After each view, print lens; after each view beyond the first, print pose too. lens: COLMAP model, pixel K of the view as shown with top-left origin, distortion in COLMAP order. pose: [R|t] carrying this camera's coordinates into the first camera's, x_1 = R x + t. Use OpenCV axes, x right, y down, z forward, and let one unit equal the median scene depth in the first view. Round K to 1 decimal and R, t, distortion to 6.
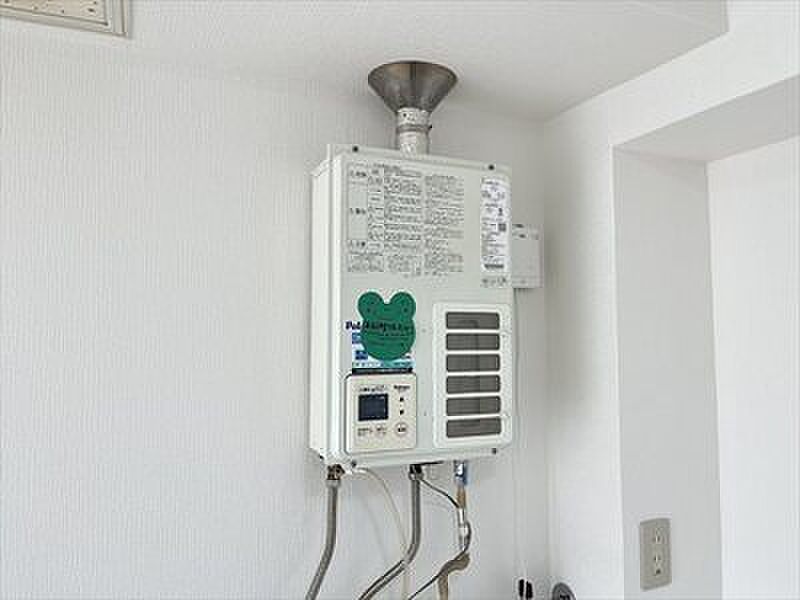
lens RADIAL K [[616.4, 0, 399.3], [0, 616.4, 298.0], [0, 0, 1]] dist [0.016721, -0.005994]
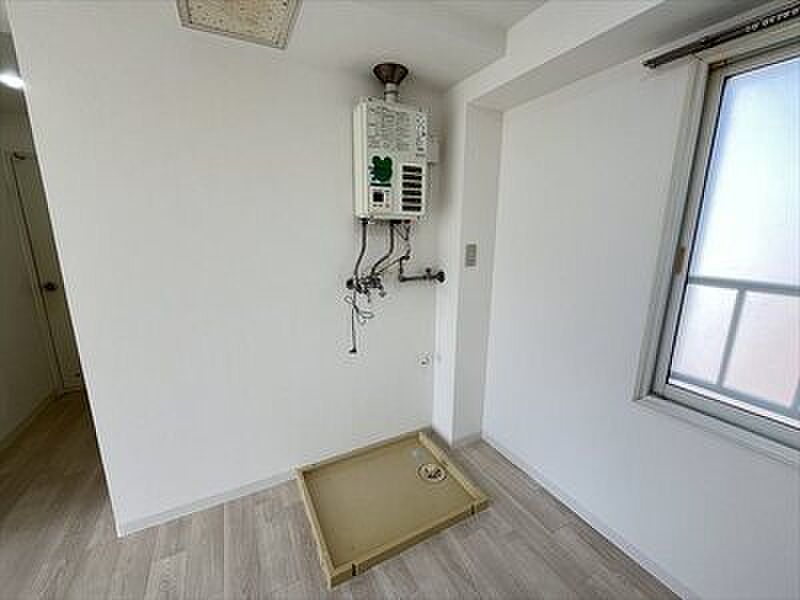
lens RADIAL K [[323.1, 0, 398.9], [0, 323.1, 301.3], [0, 0, 1]] dist [-0.006335, 0.000267]
pose [[0.997919, -0.009178, 0.063817, -0.042161], [-0.009136, 0.959700, 0.280879, 0.201755], [-0.063823, -0.280878, 0.957619, -0.588478]]
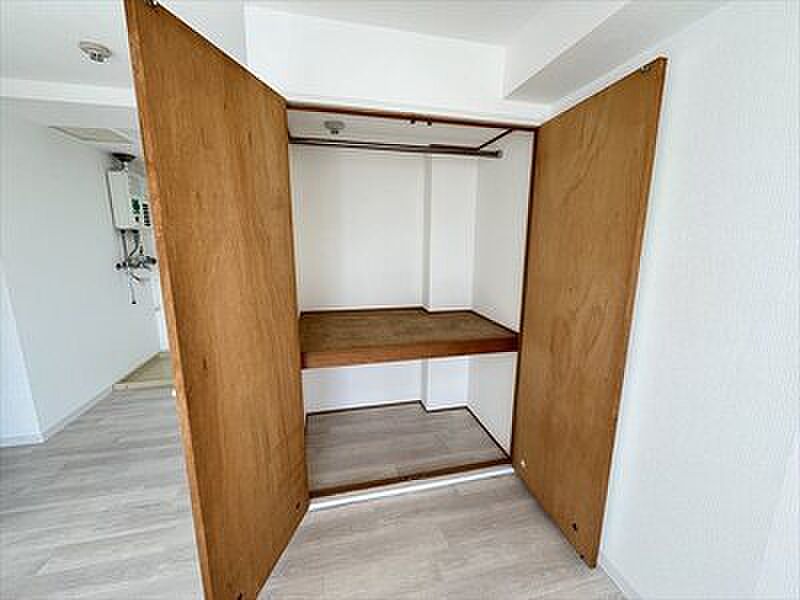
lens RADIAL K [[323.1, 0, 399.0], [0, 323.1, 298.4], [0, 0, 1]] dist [-0.006335, 0.000267]
pose [[0.204220, -0.181177, 0.962013, -2.406708], [-0.071864, 0.977298, 0.199311, 0.114411], [-0.976284, -0.109838, 0.186563, -1.929133]]
